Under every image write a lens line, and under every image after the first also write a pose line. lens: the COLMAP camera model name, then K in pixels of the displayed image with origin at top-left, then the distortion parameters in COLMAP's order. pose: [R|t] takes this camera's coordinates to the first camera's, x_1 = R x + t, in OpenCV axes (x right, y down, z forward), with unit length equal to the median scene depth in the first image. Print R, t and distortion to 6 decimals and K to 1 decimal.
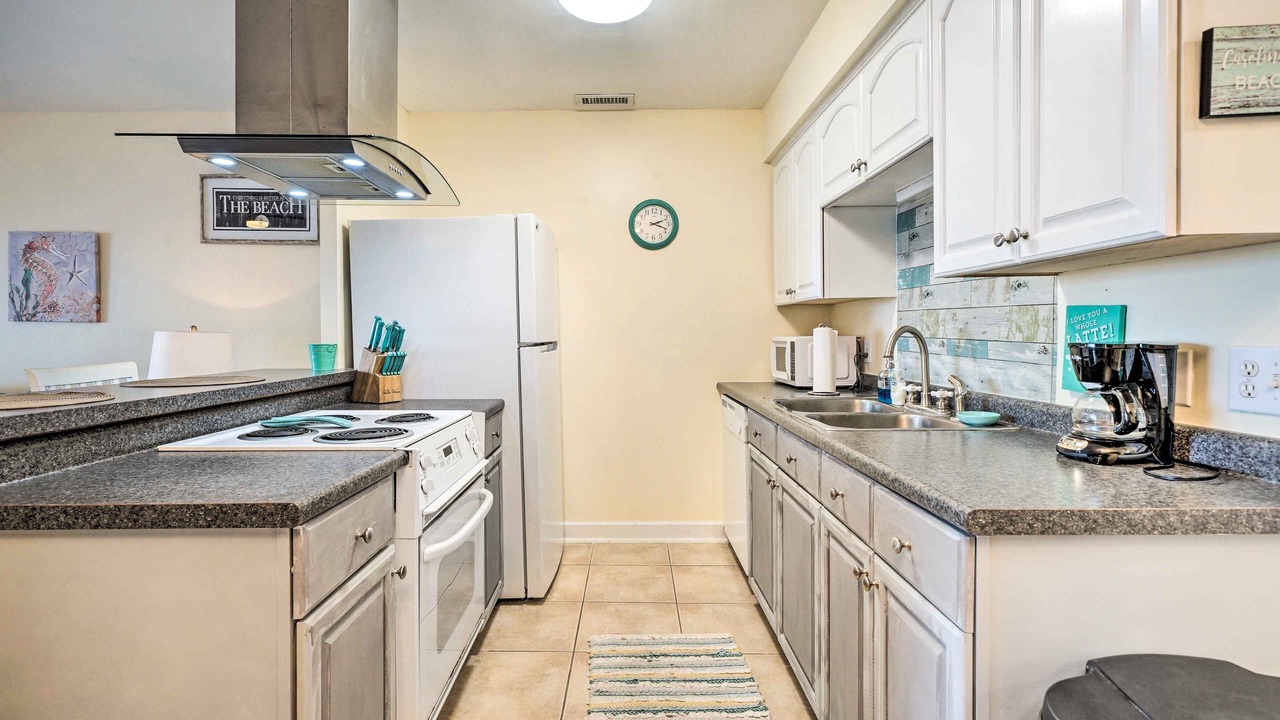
lens RADIAL K [[584.0, 0, 638.1], [0, 584.0, 341.8], [0, 0, 1]] dist [-0.000487, 0.000034]
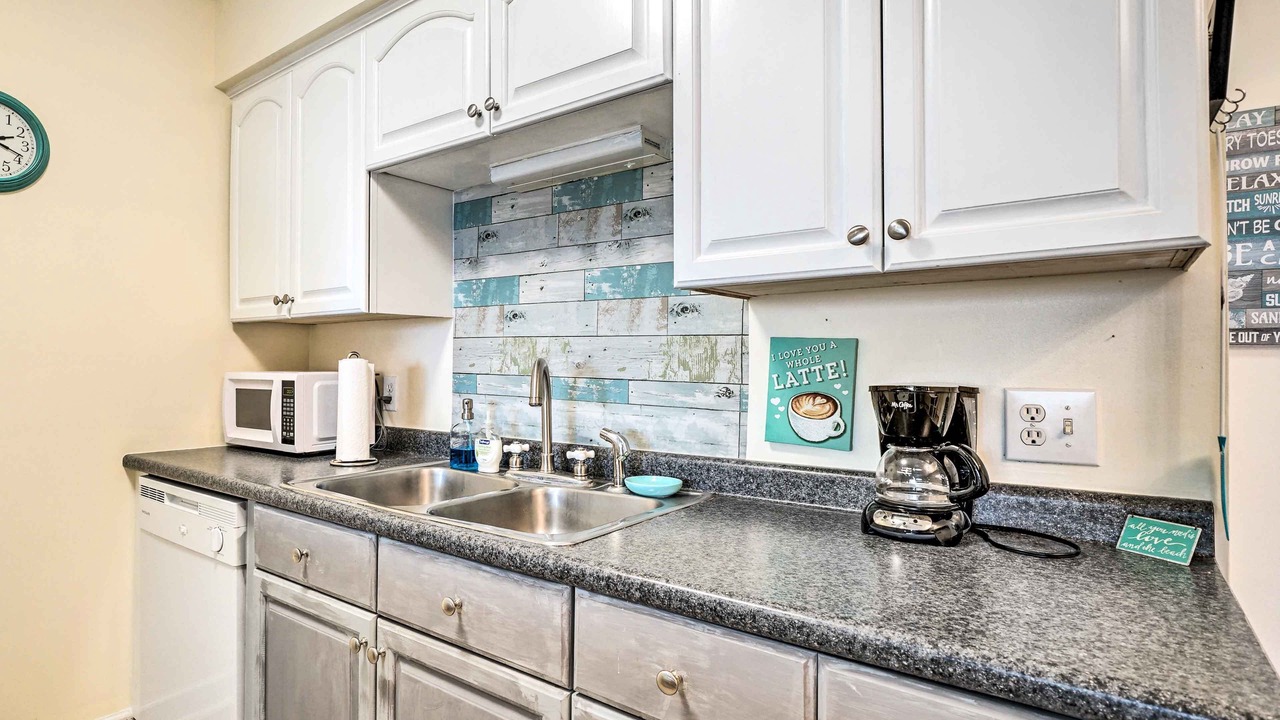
lens RADIAL K [[674.1, 0, 522.8], [0, 674.1, 356.5], [0, 0, 1]] dist [-0.000502, 0.000180]
pose [[0.671181, 0.019981, 0.741024, -0.141400], [0.002012, 0.999584, -0.028776, -0.007177], [-0.741291, 0.020805, 0.670861, 0.488903]]
